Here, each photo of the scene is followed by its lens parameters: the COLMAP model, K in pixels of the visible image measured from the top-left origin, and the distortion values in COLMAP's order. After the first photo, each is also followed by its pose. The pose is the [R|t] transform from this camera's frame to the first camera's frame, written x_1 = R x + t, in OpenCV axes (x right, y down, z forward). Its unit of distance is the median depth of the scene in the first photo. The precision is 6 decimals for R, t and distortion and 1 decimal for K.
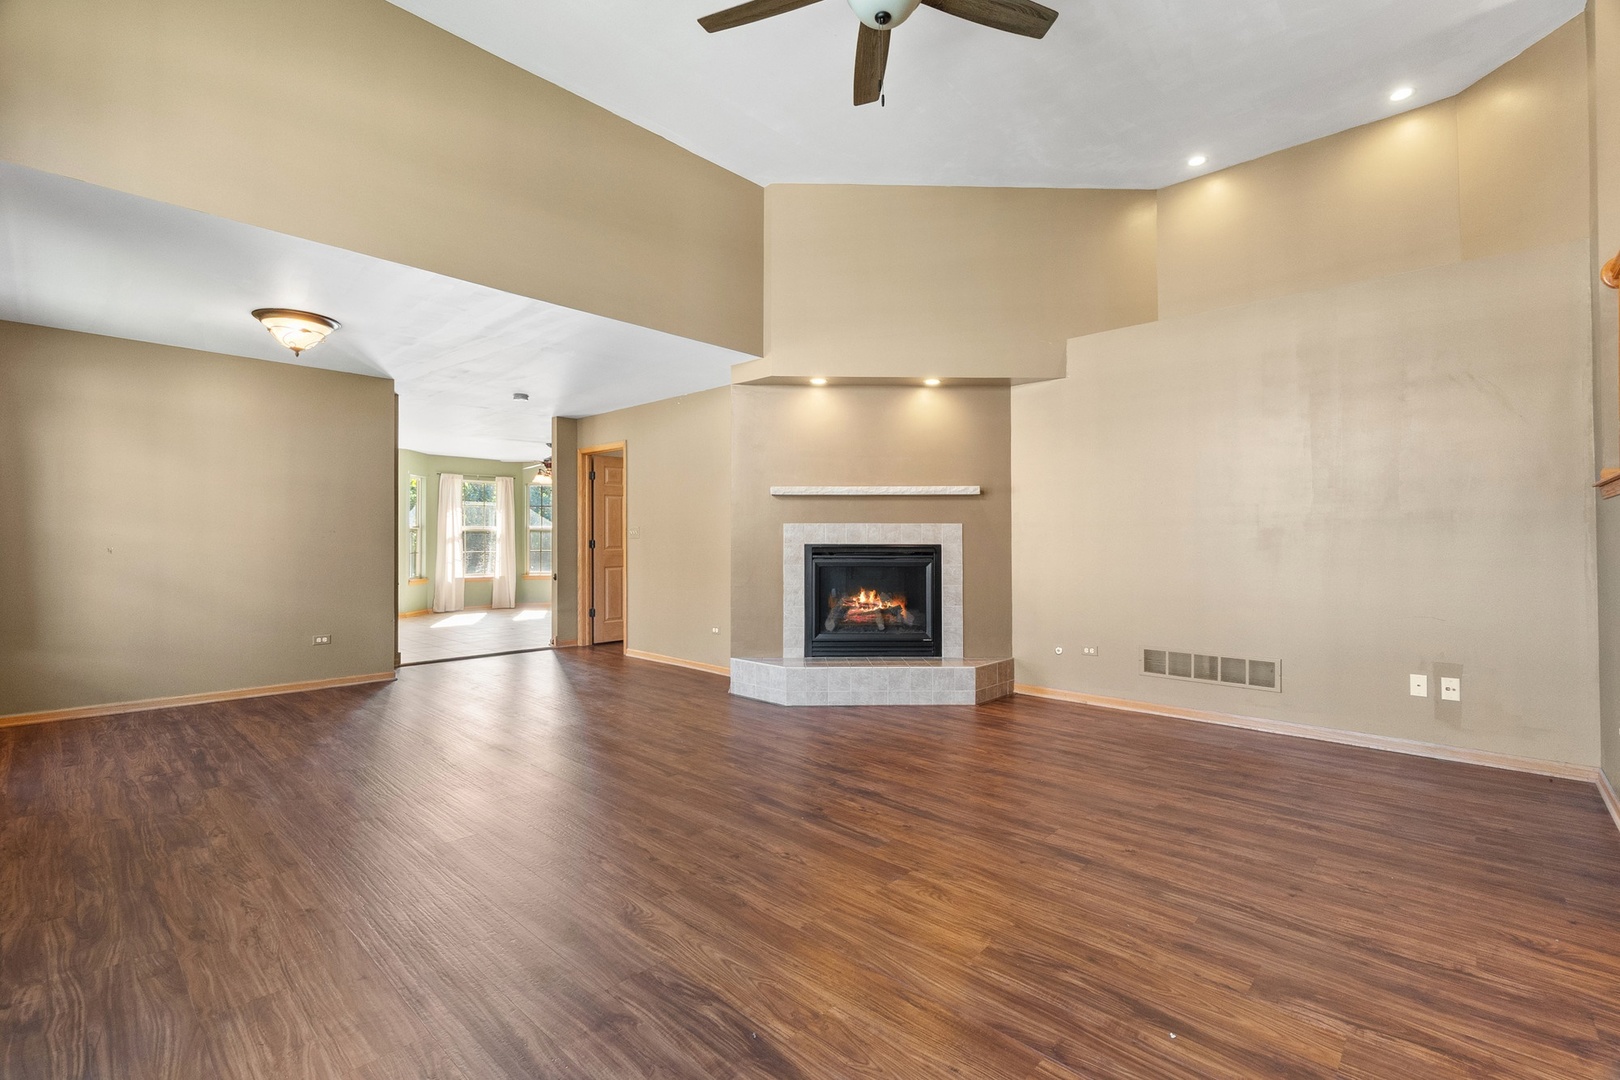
lens RADIAL K [[716.2, 0, 818.4], [0, 716.2, 527.2], [0, 0, 1]] dist [-0.000582, -0.000052]
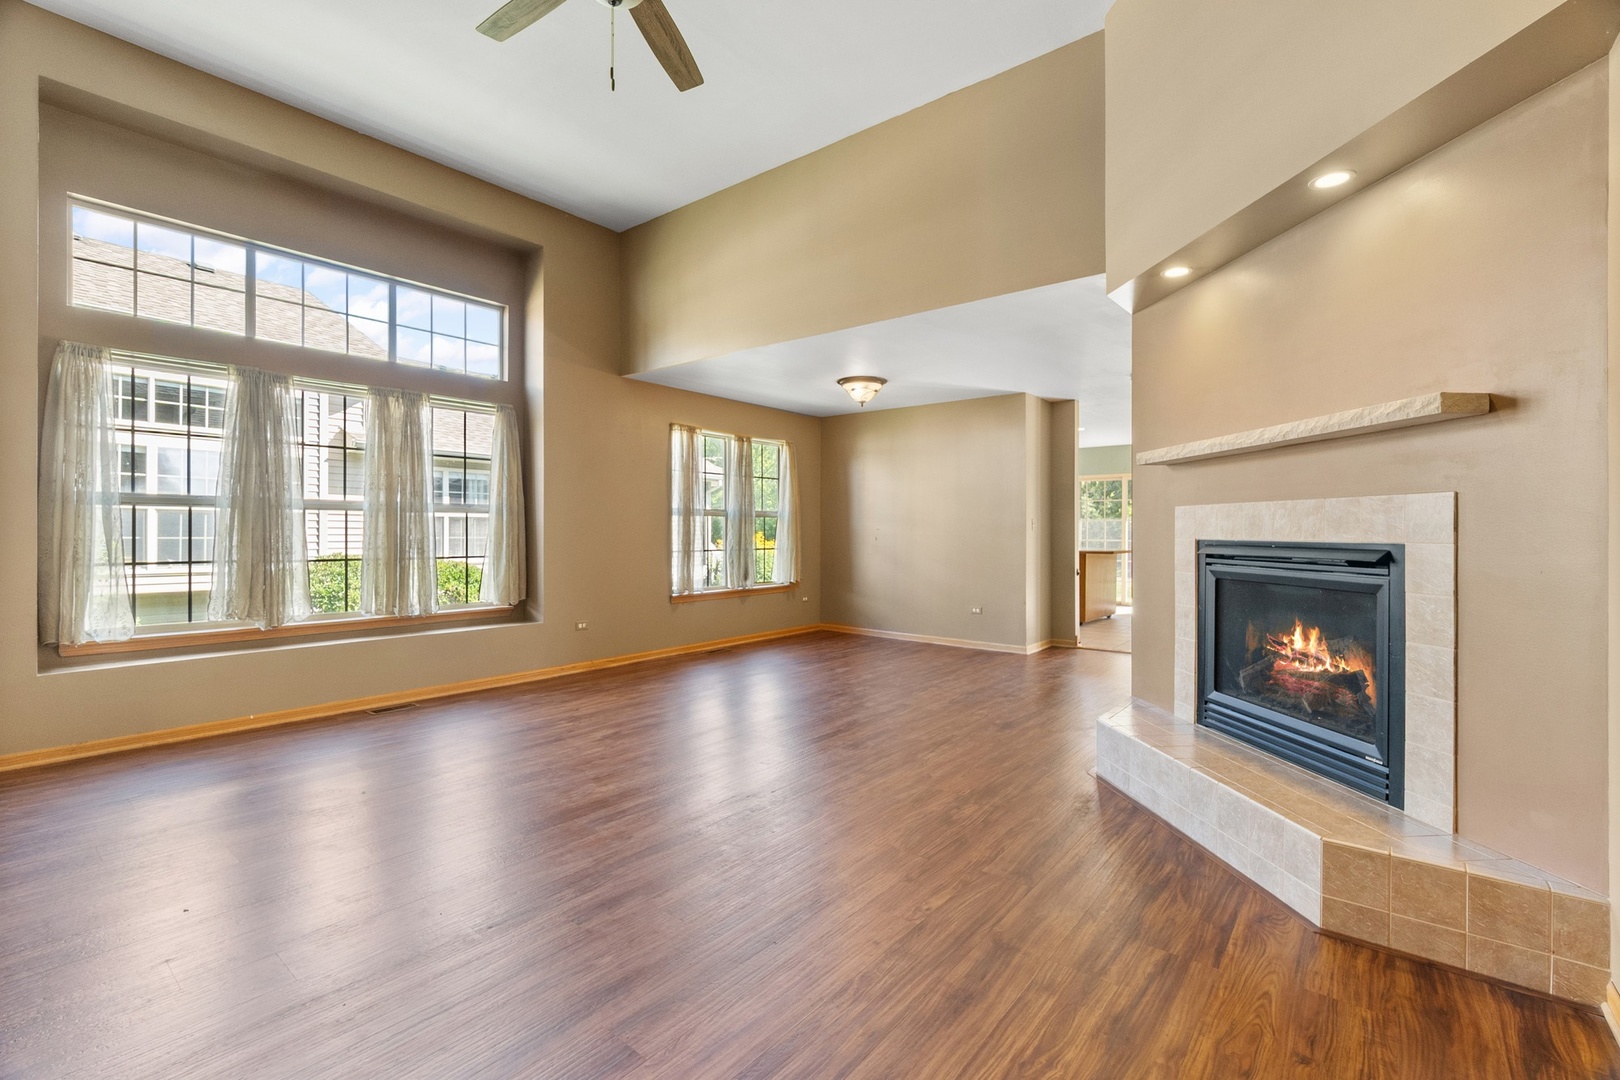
lens RADIAL K [[704.9, 0, 810.0], [0, 704.9, 540.0], [0, 0, 1]] dist [-0.003121, -0.000093]
pose [[0.070138, 0.010721, -0.997480, 0.634667], [0.015472, 0.999810, 0.011834, 0.012844], [0.997417, -0.016263, 0.069958, 0.709891]]
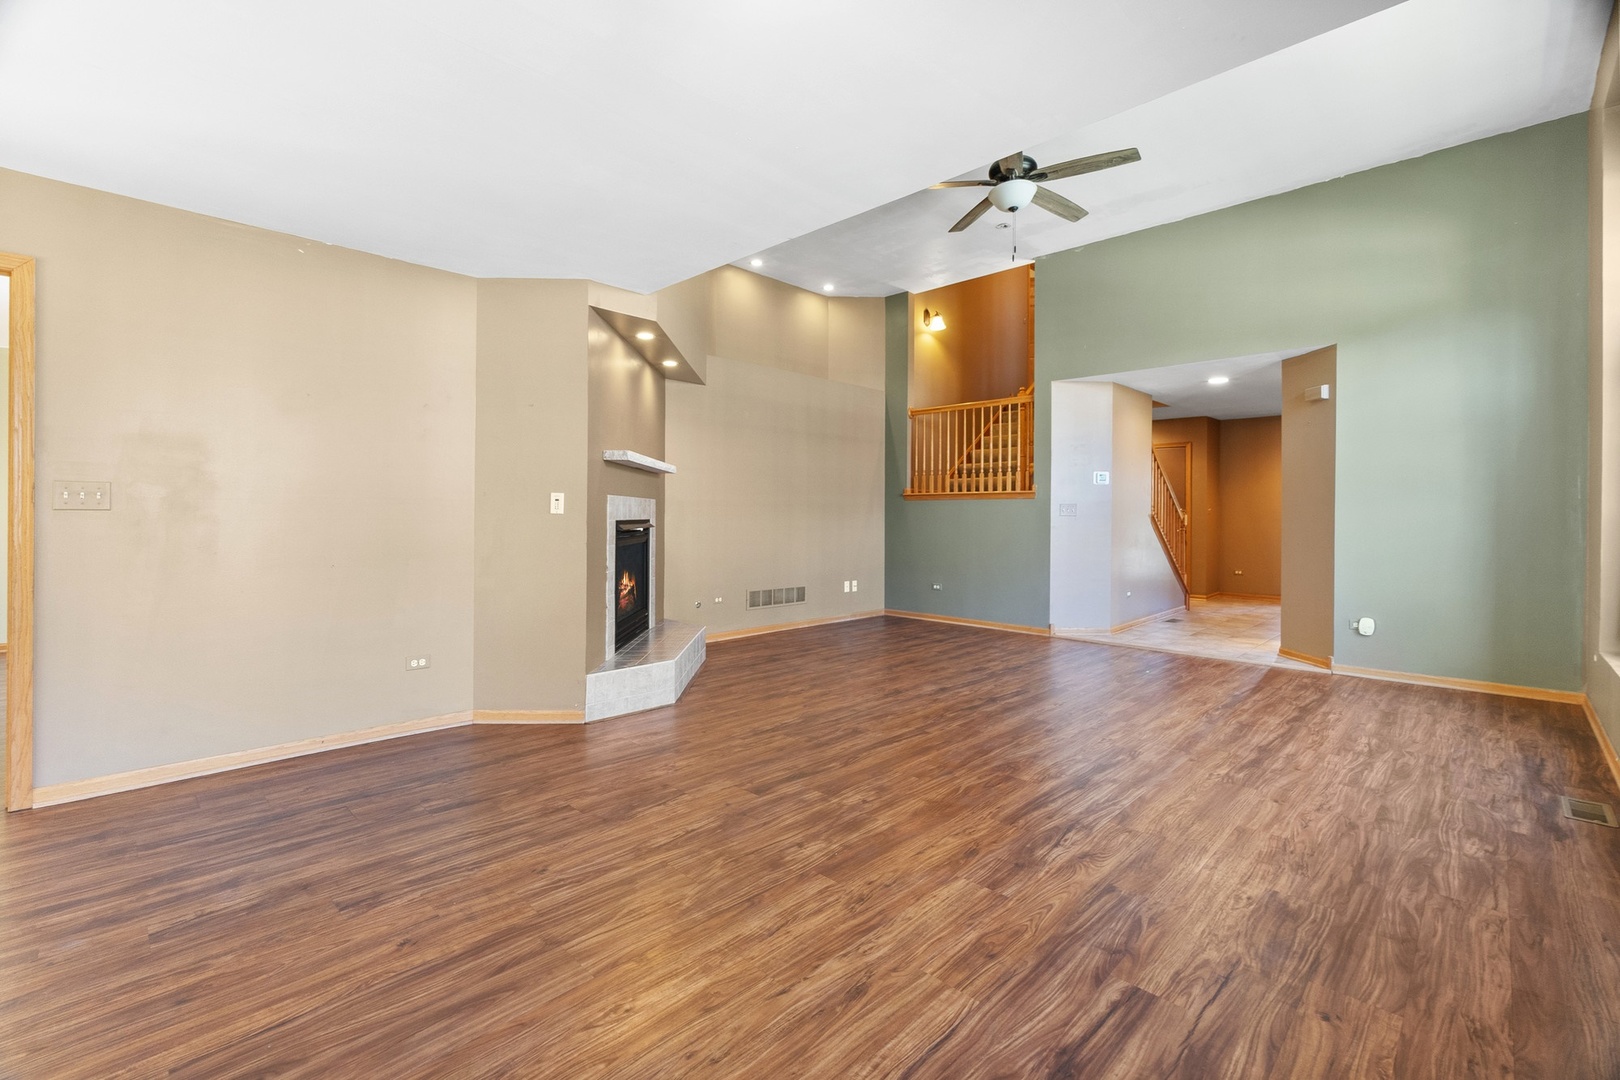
lens RADIAL K [[691.5, 0, 802.5], [0, 691.5, 519.1], [0, 0, 1]] dist [-0.002856, -0.000390]
pose [[0.042128, -0.007122, 0.999087, -0.932645], [-0.025352, 0.999645, 0.008195, 0.010810], [-0.998791, -0.025674, 0.041933, 0.846410]]
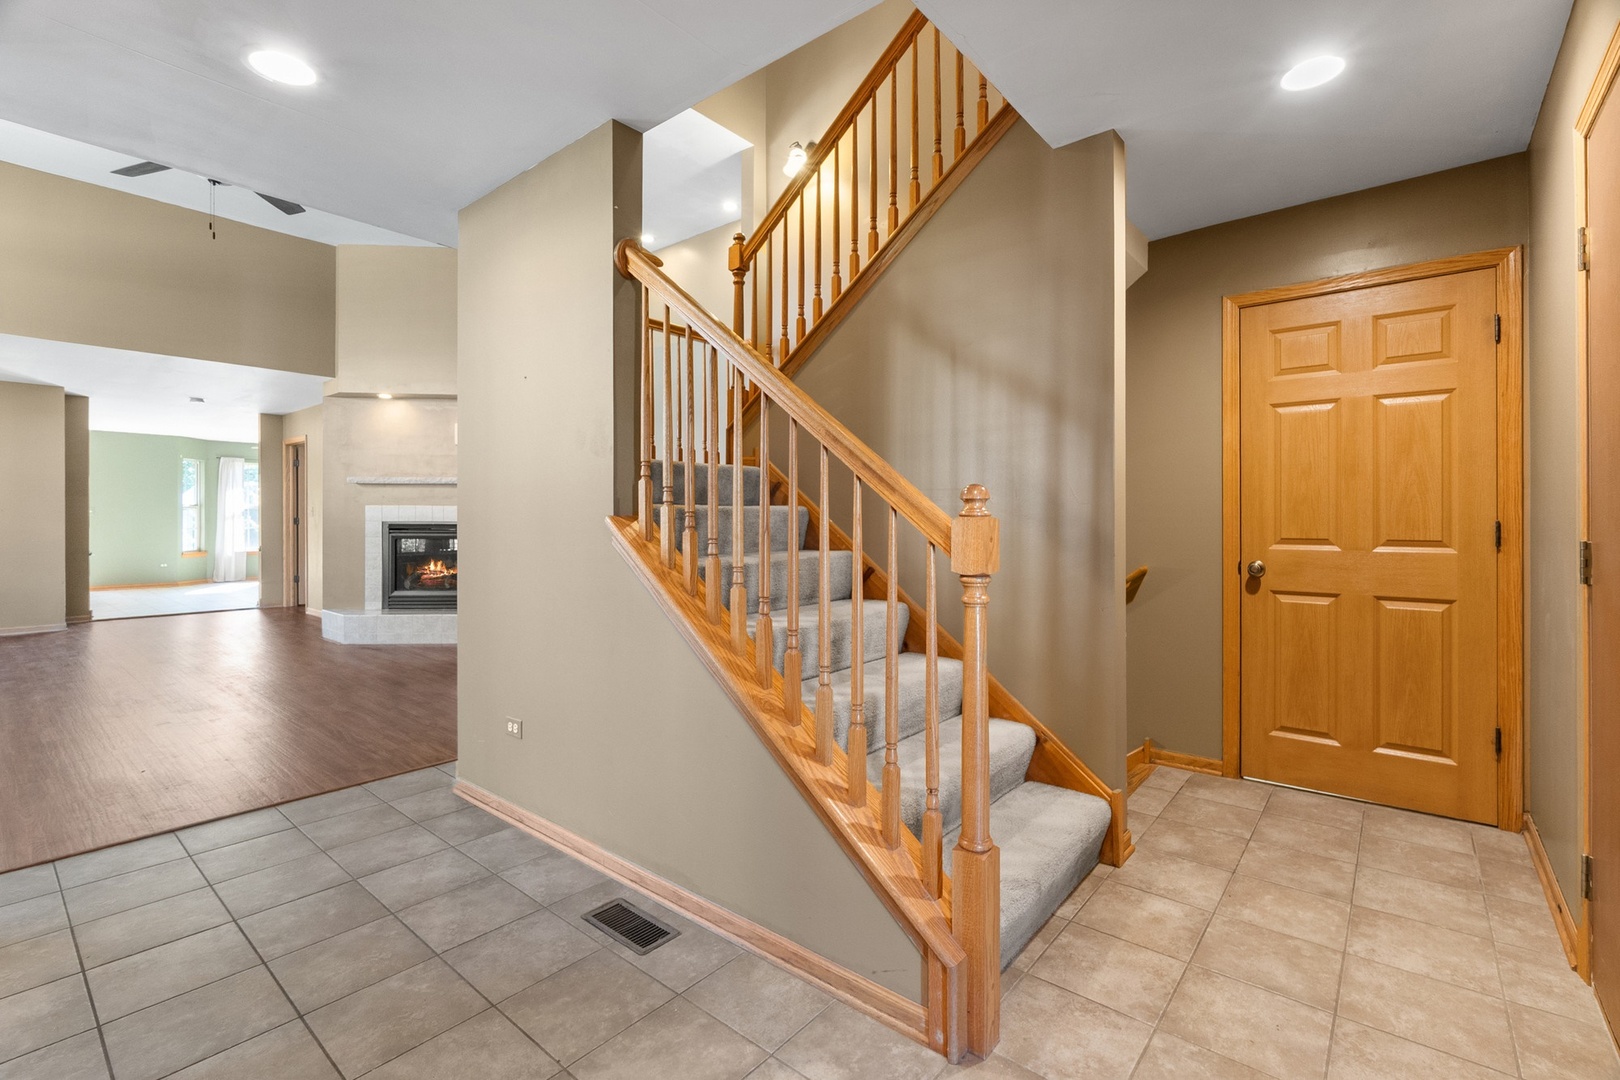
lens RADIAL K [[716.2, 0, 818.4], [0, 716.2, 527.2], [0, 0, 1]] dist [-0.000582, -0.000052]
pose [[0.998769, -0.000537, 0.049603, 0.795140], [-0.001241, 0.999358, 0.035800, -0.016512], [-0.049590, -0.035817, 0.998127, -0.370340]]
